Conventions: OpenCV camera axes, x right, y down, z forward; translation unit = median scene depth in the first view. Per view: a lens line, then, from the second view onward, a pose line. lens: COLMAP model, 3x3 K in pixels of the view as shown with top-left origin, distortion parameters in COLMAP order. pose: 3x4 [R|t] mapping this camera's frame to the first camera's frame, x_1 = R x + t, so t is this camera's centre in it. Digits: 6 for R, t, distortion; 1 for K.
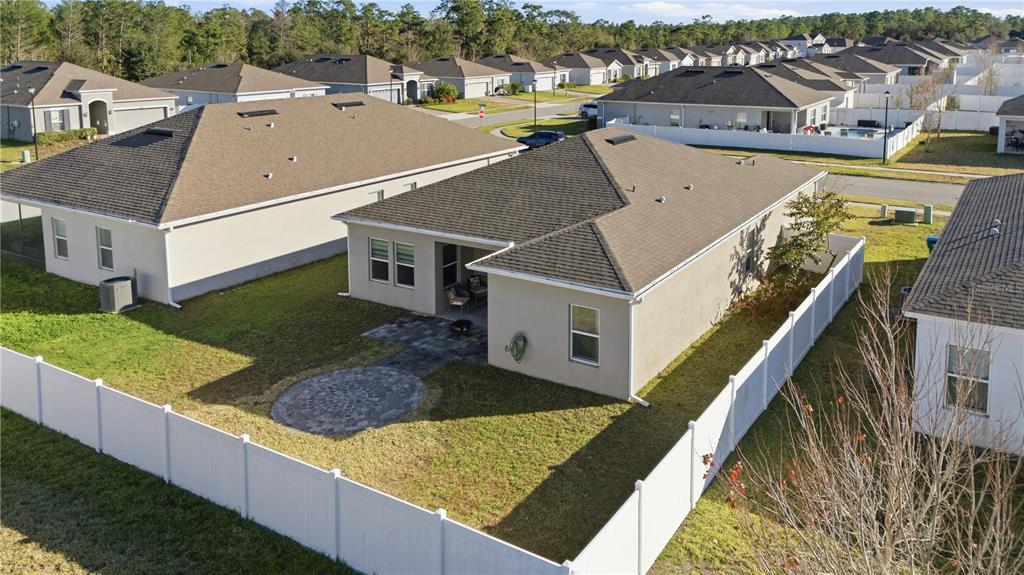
lens RADIAL K [[758.9, 0, 533.5], [0, 758.9, 287.5], [0, 0, 1]] dist [0.043966, -0.008437]
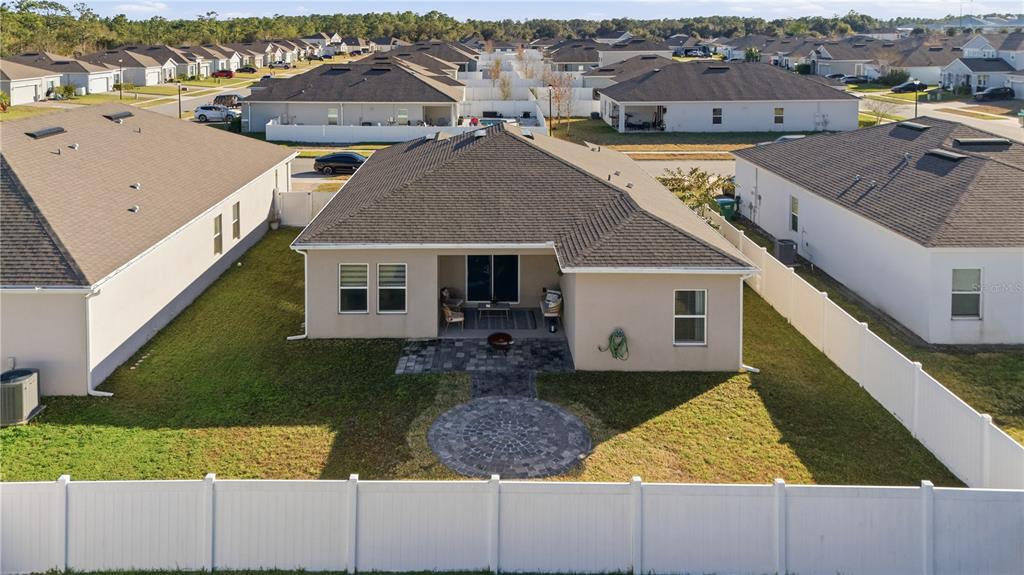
lens RADIAL K [[793.4, 0, 471.6], [0, 793.4, 226.4], [0, 0, 1]] dist [0.049486, -0.006948]
pose [[0.851887, -0.118626, 0.510114, -0.202755], [0.159402, 0.986528, -0.036786, -0.018942], [-0.498878, 0.112651, 0.859320, 0.055041]]
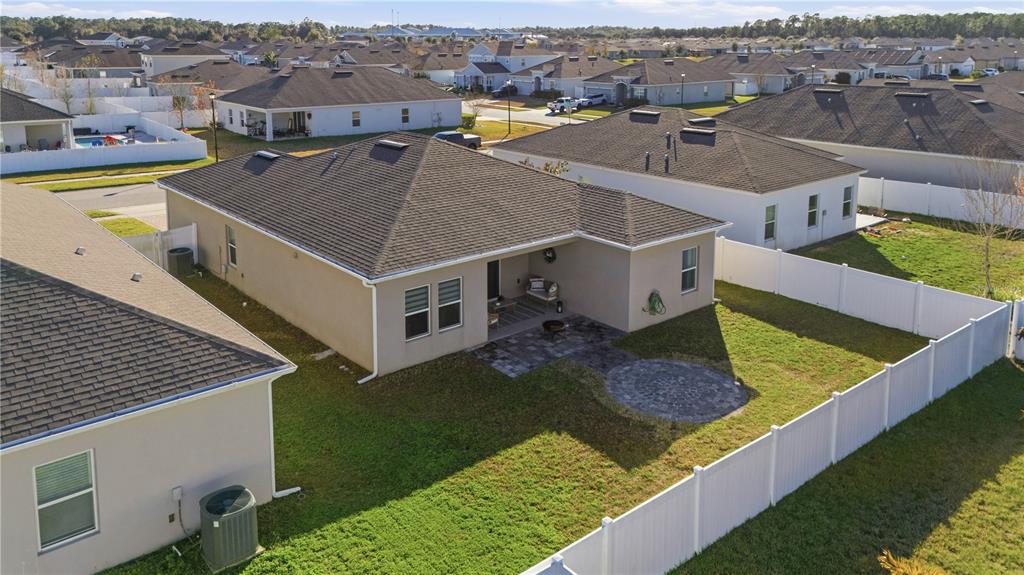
lens RADIAL K [[758.9, 0, 533.5], [0, 758.9, 287.5], [0, 0, 1]] dist [0.043966, -0.008437]
pose [[0.290998, -0.289846, 0.911762, -0.342750], [0.292005, 0.934438, 0.203858, -0.072420], [-0.911072, 0.206917, 0.356556, 0.217570]]
